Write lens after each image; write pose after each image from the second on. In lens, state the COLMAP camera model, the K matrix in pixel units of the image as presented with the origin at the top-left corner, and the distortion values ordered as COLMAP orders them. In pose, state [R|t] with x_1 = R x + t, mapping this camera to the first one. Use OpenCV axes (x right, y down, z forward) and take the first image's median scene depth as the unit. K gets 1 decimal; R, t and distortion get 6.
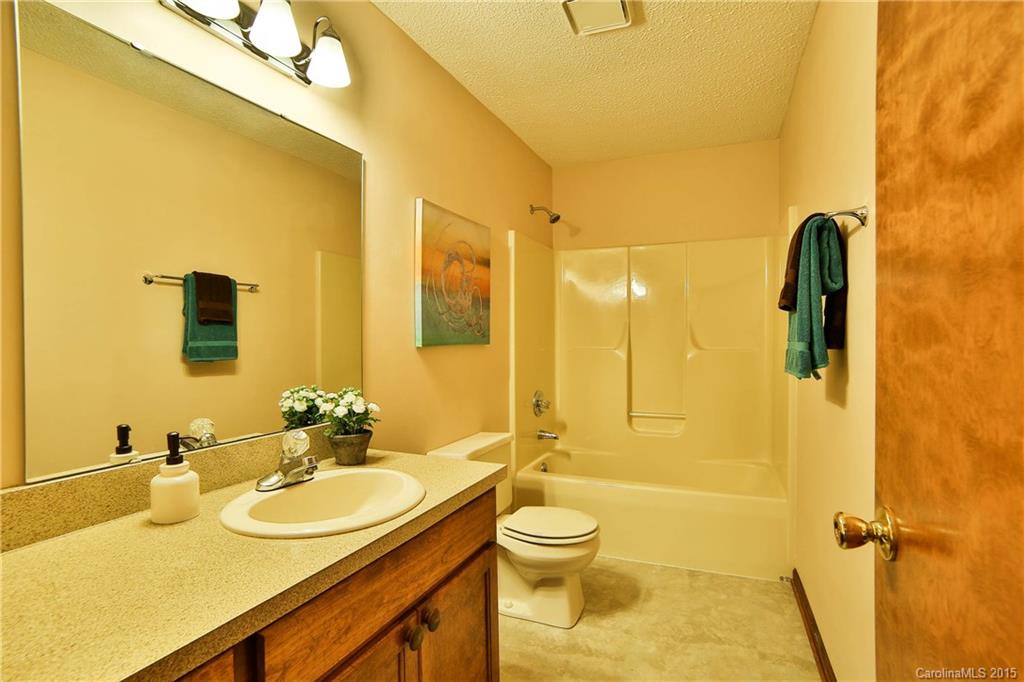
lens RADIAL K [[456.4, 0, 509.7], [0, 456.4, 343.0], [0, 0, 1]] dist [-0.080817, 0.029614]
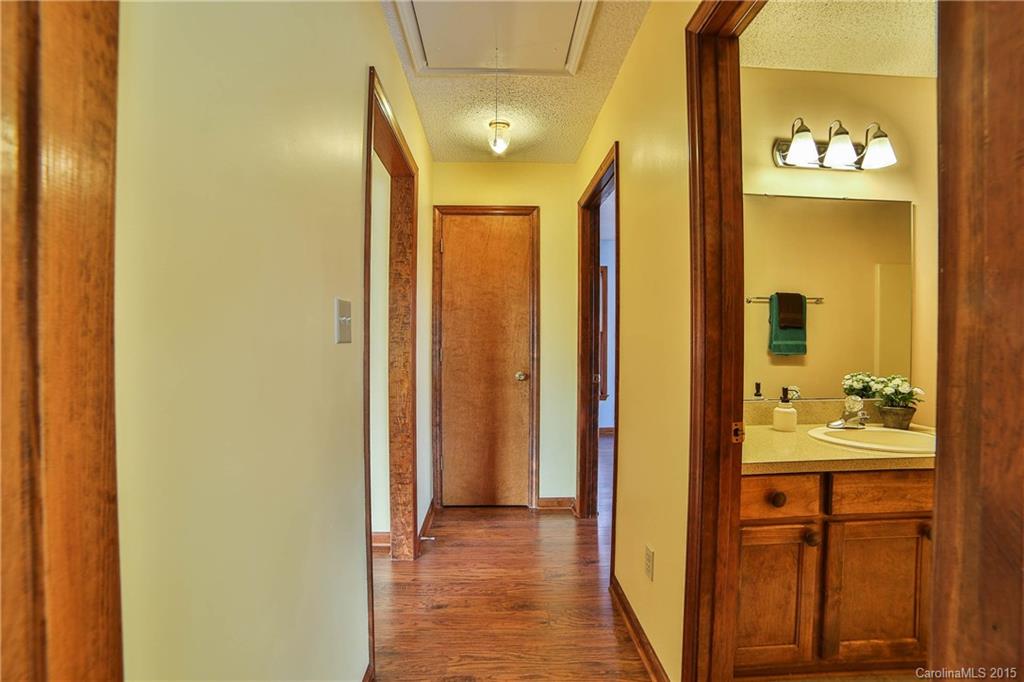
lens RADIAL K [[456.4, 0, 509.7], [0, 456.4, 343.0], [0, 0, 1]] dist [-0.080817, 0.029614]
pose [[0.445169, 0.015656, -0.895310, 0.334658], [-0.014897, 0.999838, 0.010077, 0.002771], [0.895323, 0.008852, 0.445330, -0.716044]]
